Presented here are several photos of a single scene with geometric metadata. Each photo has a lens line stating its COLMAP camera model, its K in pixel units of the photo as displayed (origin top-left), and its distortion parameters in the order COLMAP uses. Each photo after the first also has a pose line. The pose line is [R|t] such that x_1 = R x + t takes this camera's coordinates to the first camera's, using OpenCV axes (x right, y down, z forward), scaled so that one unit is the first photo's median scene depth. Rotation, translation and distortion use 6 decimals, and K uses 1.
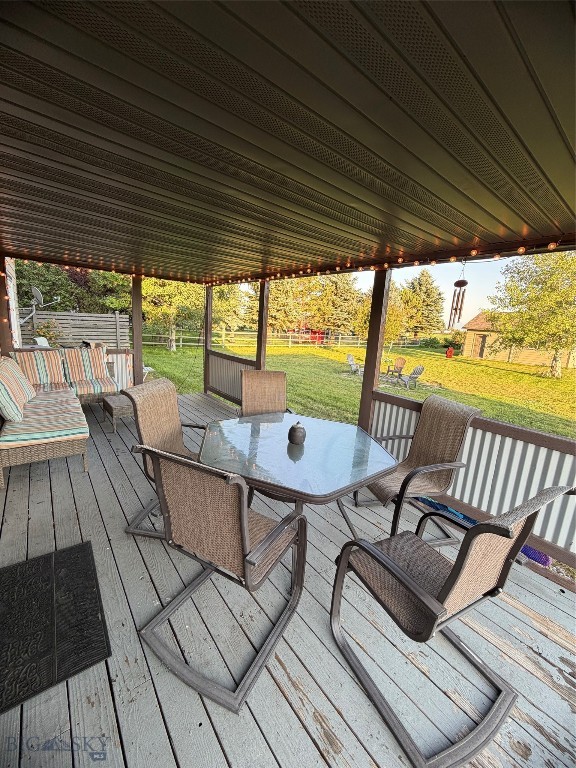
lens RADIAL K [[309.0, 0, 289.5], [0, 309.0, 382.4], [0, 0, 1]] dist [-0.001973, -0.000068]
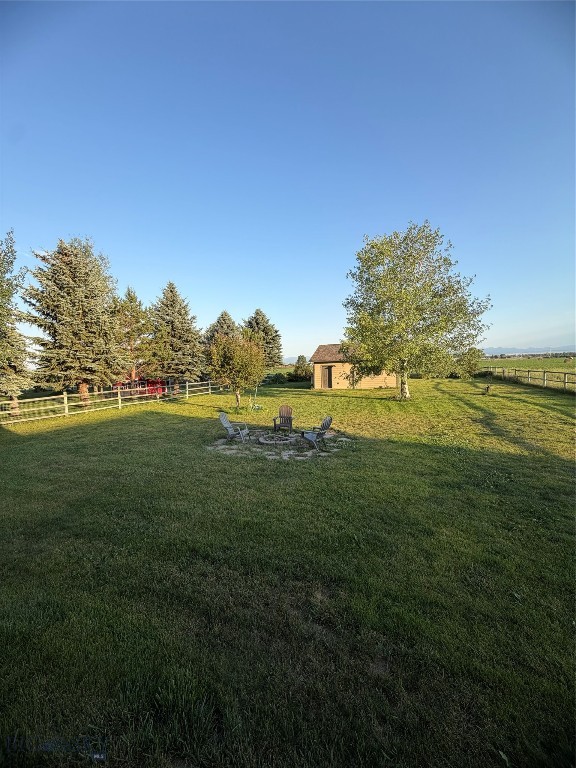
lens RADIAL K [[309.0, 0, 286.8], [0, 309.0, 382.2], [0, 0, 1]] dist [-0.001973, -0.000068]
pose [[0.871535, -0.119028, 0.475666, 0.004172], [0.180838, 0.979730, -0.086176, -0.034179], [-0.455767, 0.161124, 0.875394, 0.151528]]
